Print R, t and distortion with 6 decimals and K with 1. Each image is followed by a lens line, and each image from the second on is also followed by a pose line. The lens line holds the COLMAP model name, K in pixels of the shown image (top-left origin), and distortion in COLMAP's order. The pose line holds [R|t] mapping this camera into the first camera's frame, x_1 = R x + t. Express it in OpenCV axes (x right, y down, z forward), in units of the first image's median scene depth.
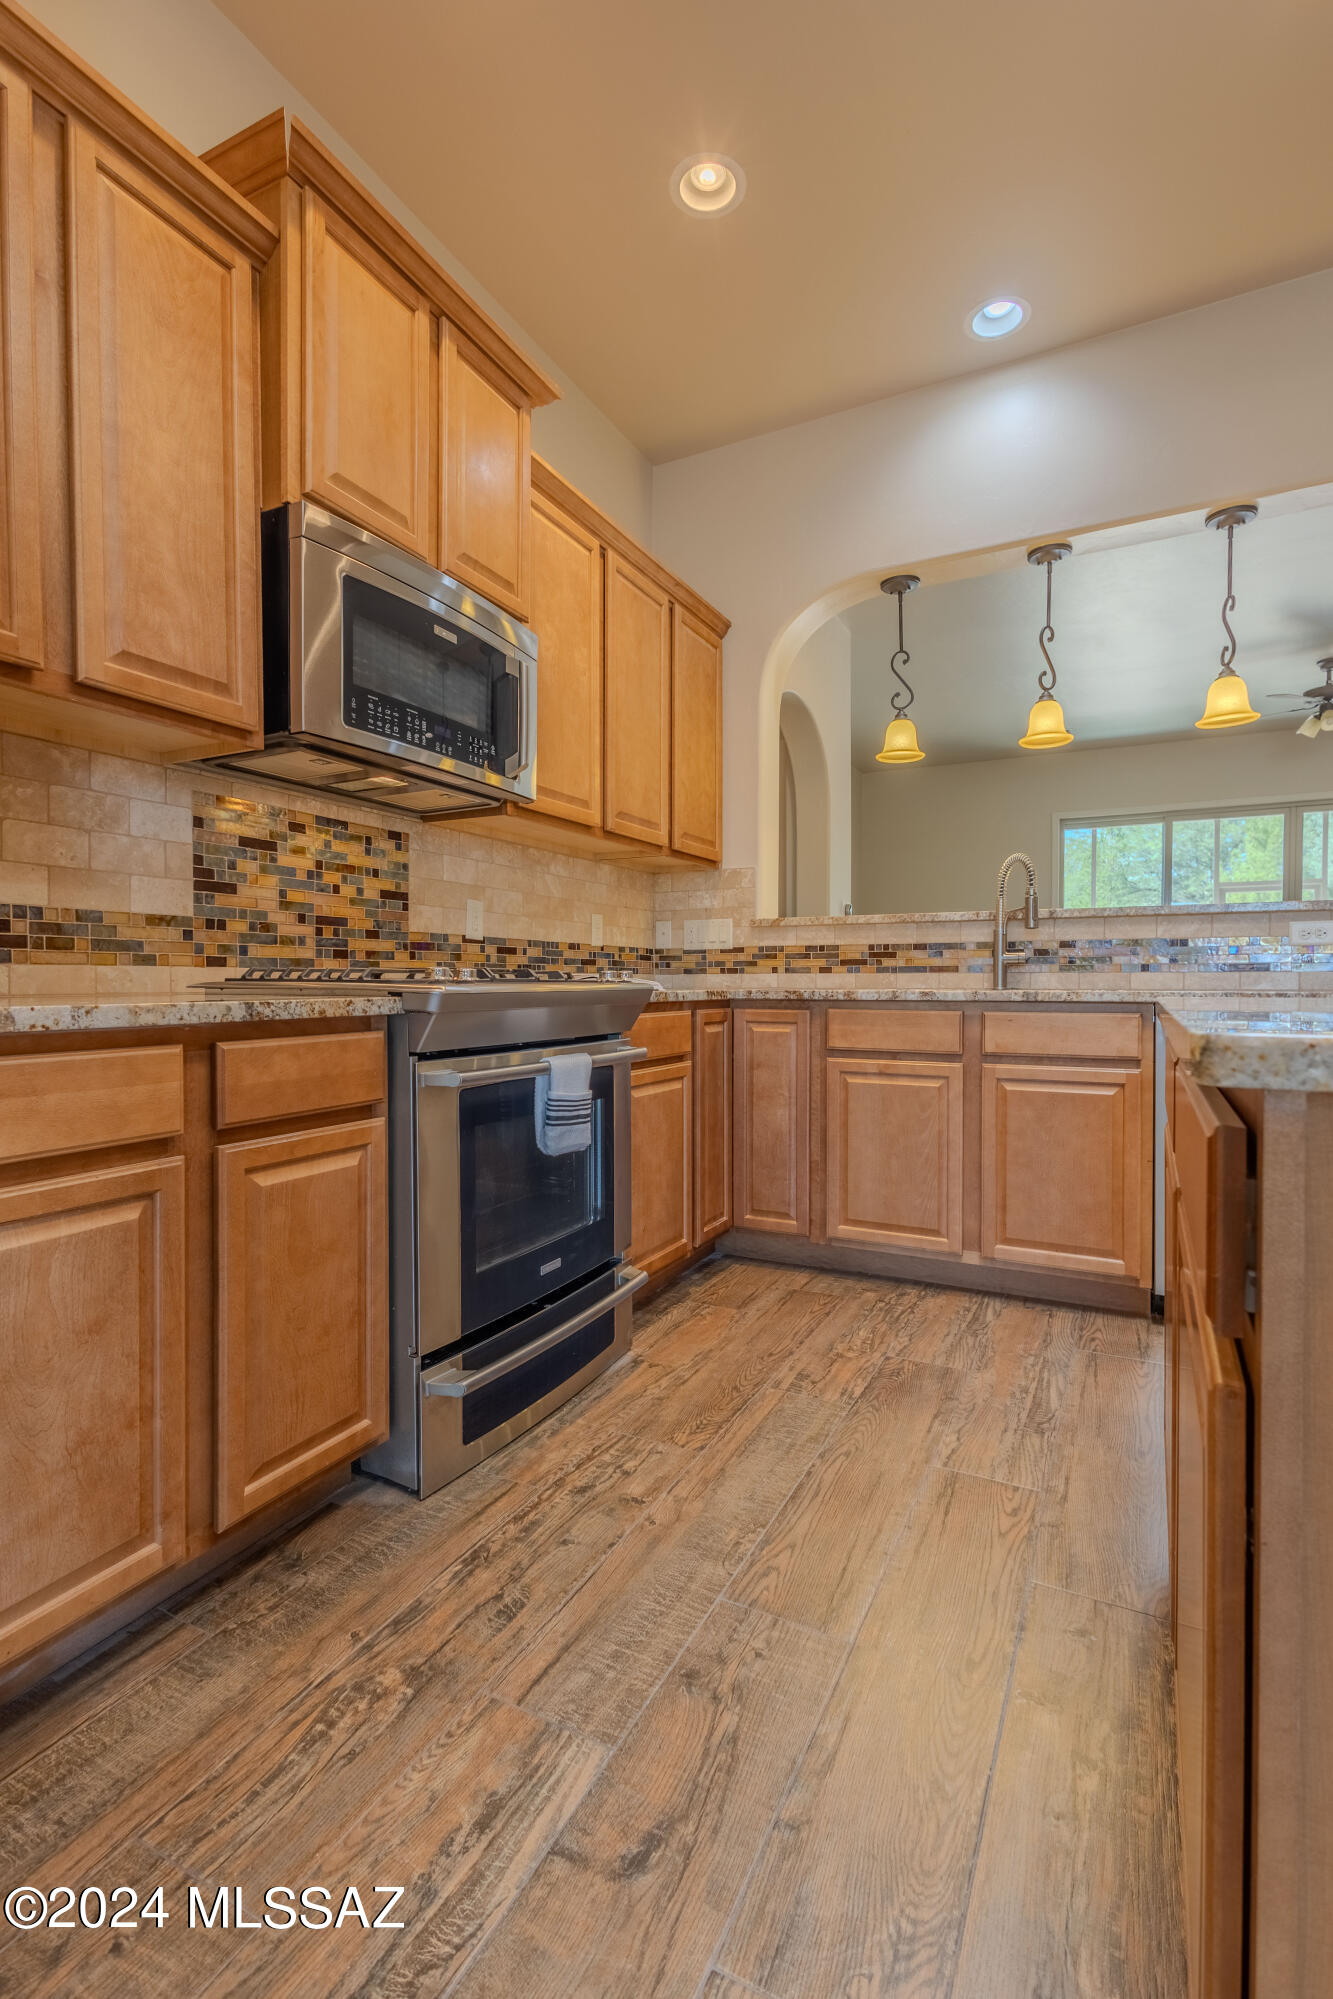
lens RADIAL K [[927.6, 0, 651.5], [0, 927.6, 998.1], [0, 0, 1]] dist [0.008919, -0.002994]
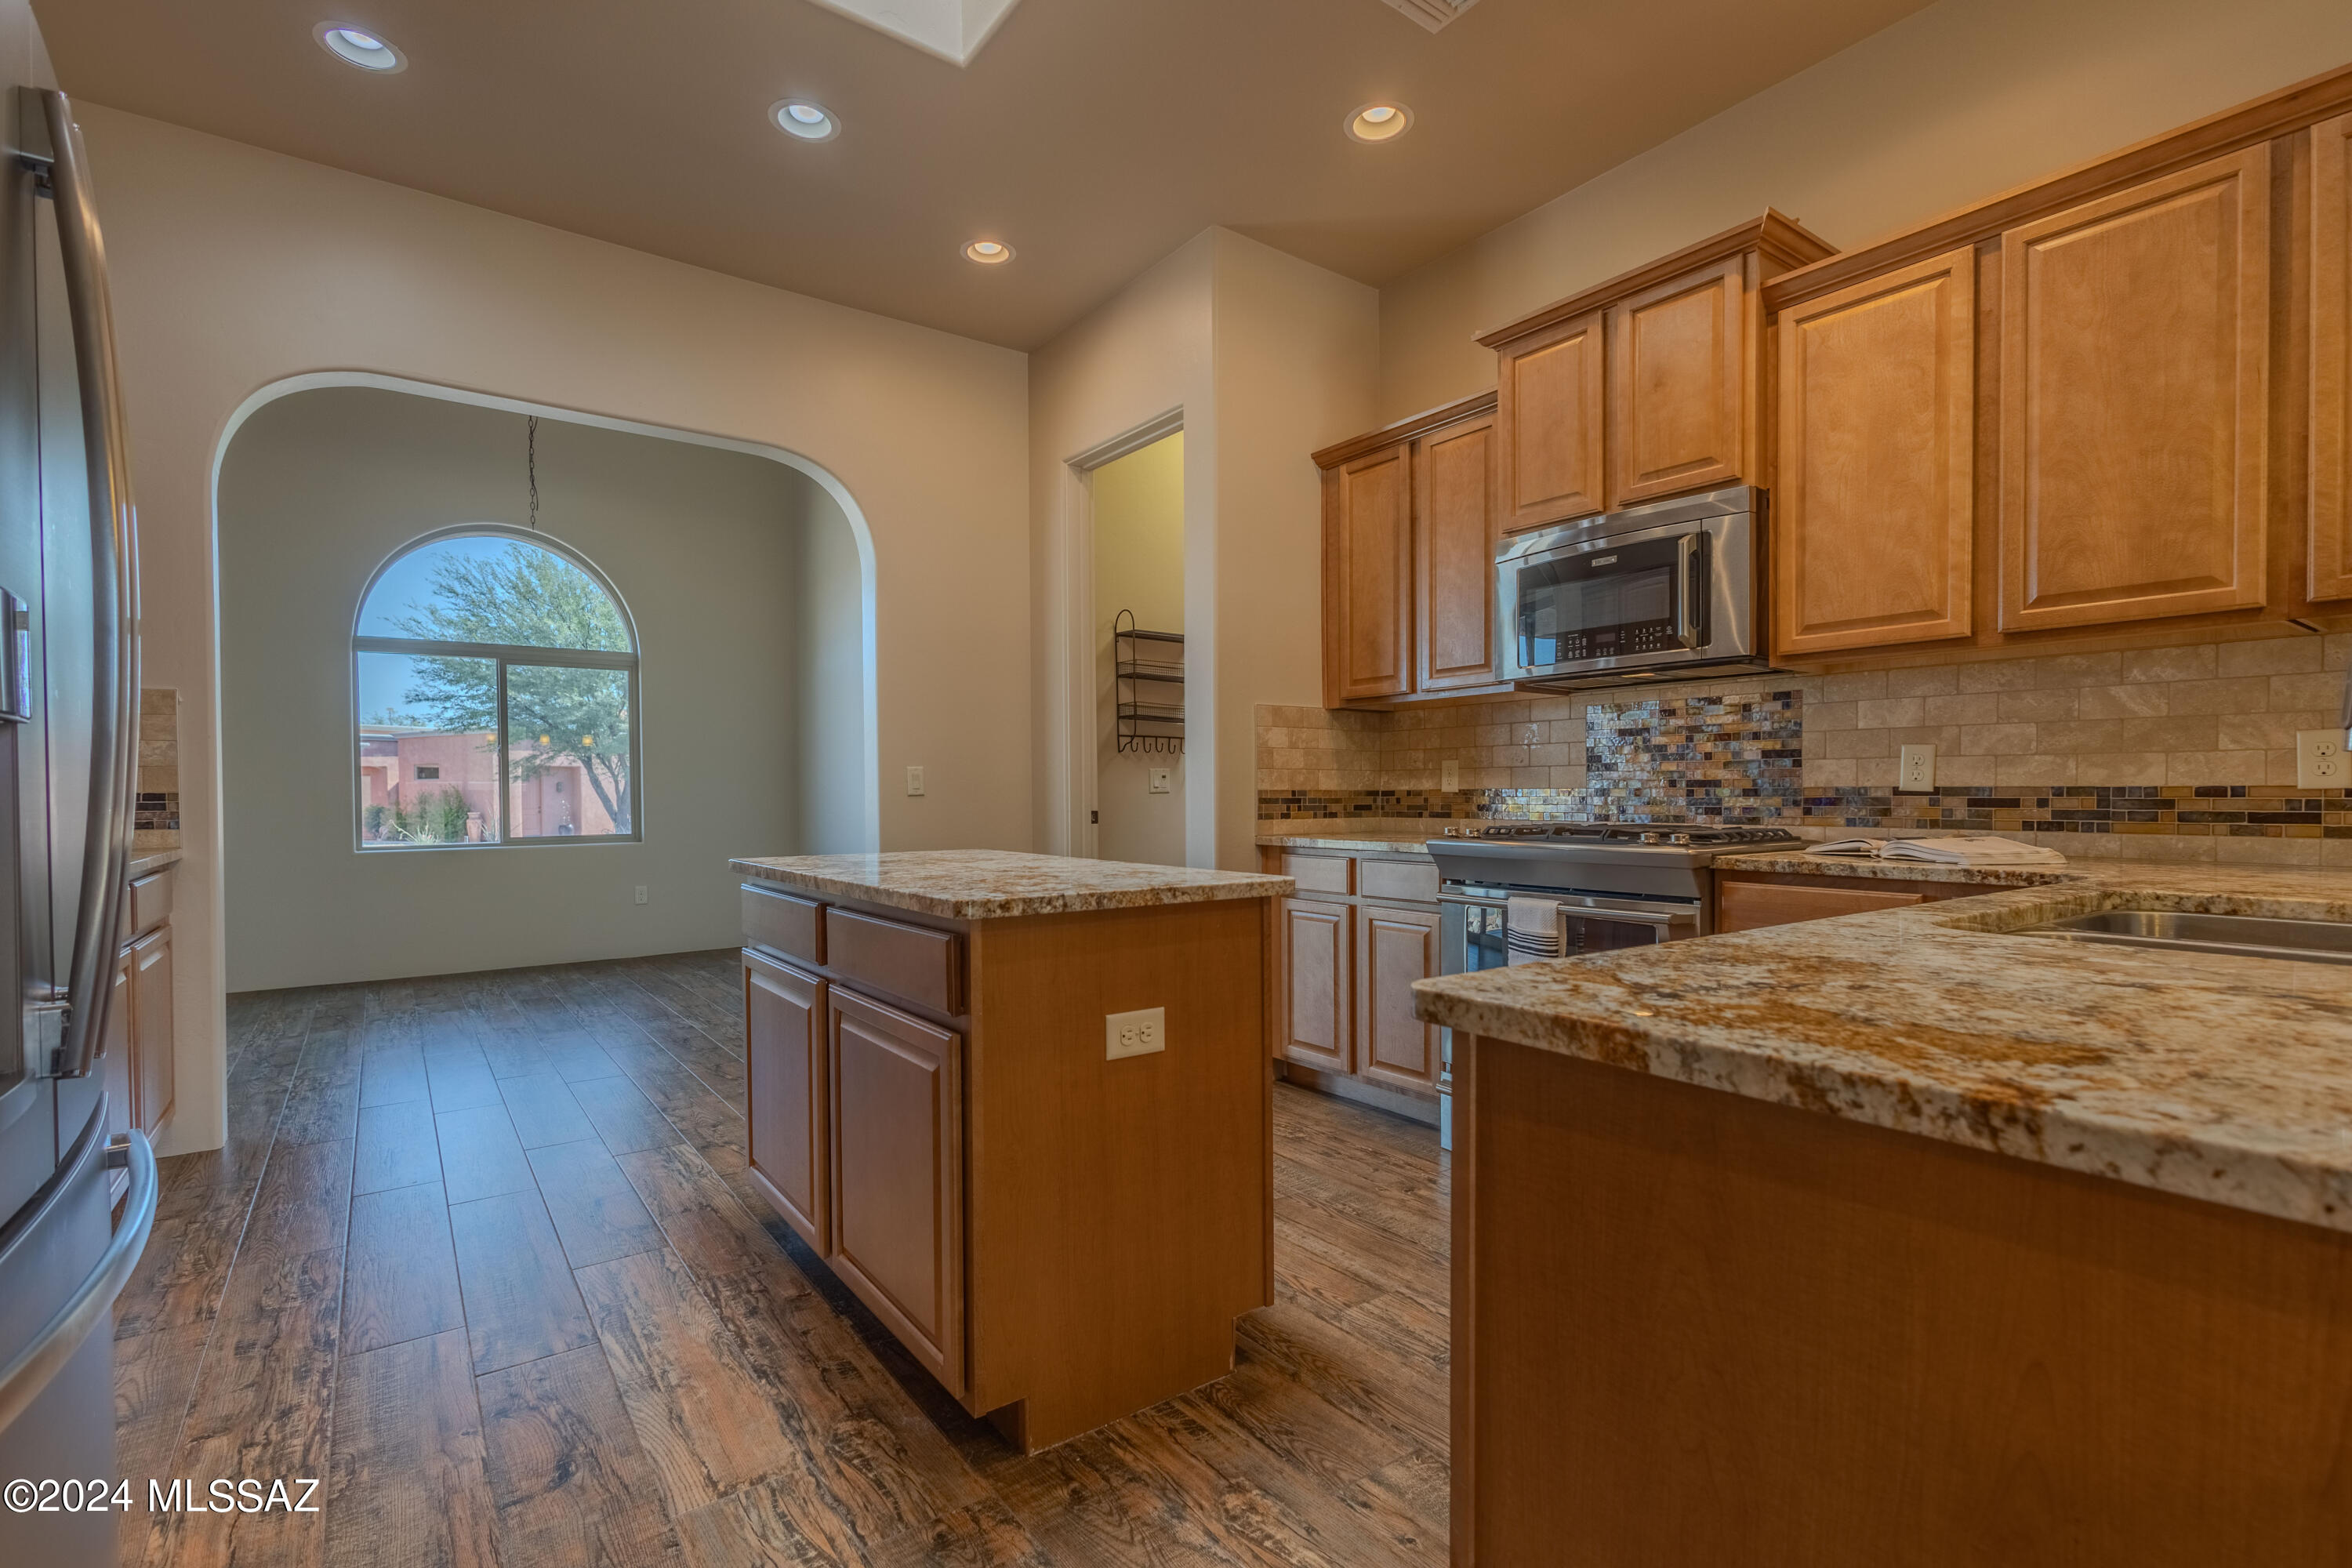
lens RADIAL K [[1091.5, 0, 1165.4], [0, 1091.5, 812.7], [0, 0, 1]] dist [0.008919, -0.002994]
pose [[-0.447607, 0.019453, -0.894019, 1.373708], [-0.011588, 0.999553, 0.027551, -0.086025], [0.894155, 0.022692, -0.447182, 1.140461]]
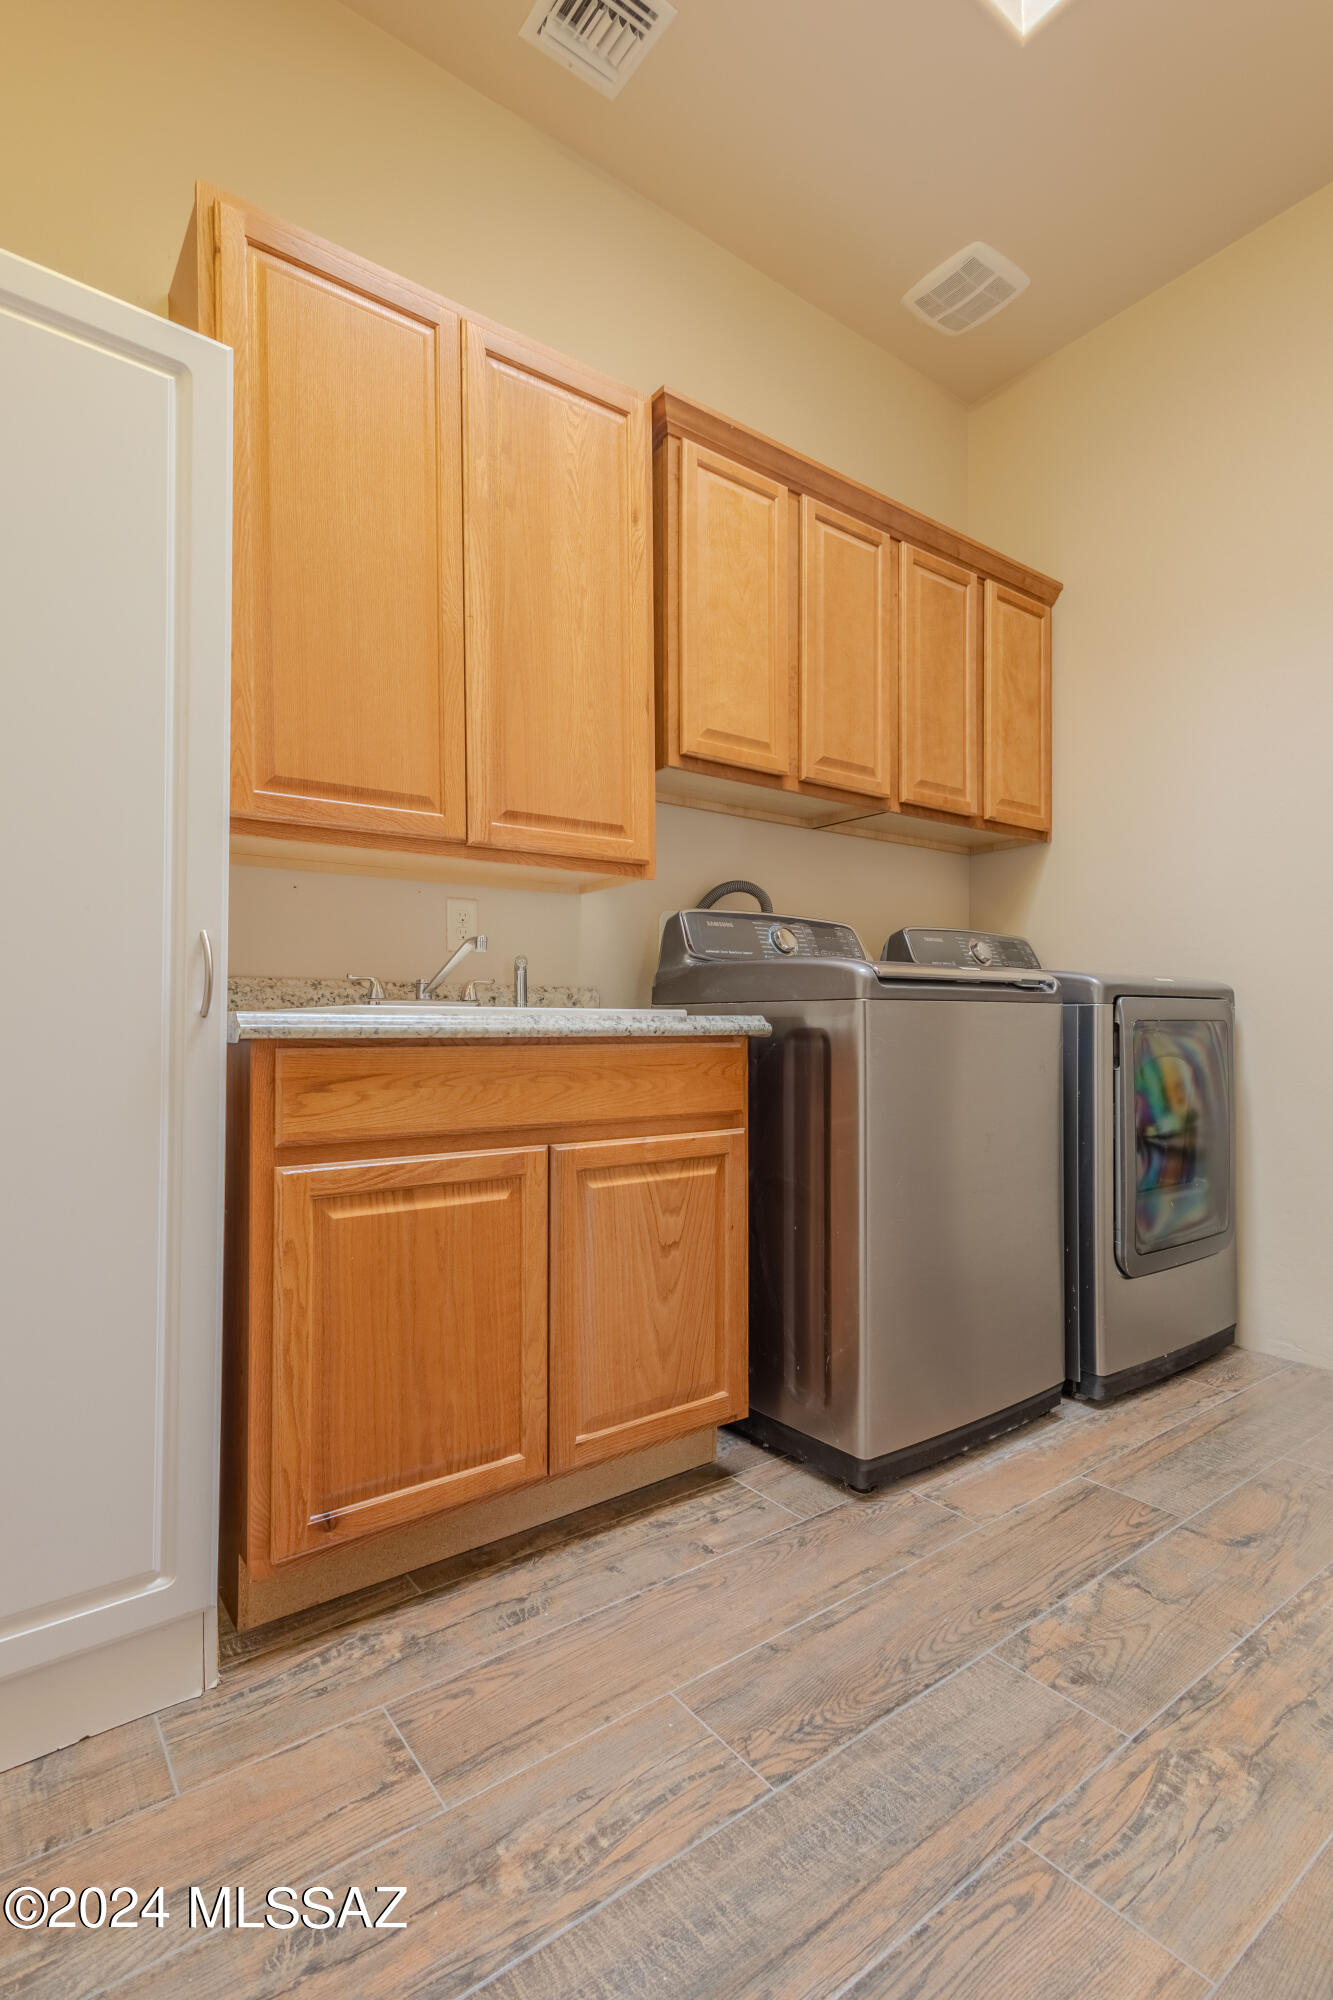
lens RADIAL K [[928.1, 0, 658.0], [0, 928.1, 1011.2], [0, 0, 1]] dist [0.008919, -0.002994]
pose [[-0.902135, 0.005309, 0.431420, -0.442946], [0.008478, 0.999949, 0.005422, -0.005535], [-0.431370, 0.008549, -0.902135, 0.994727]]
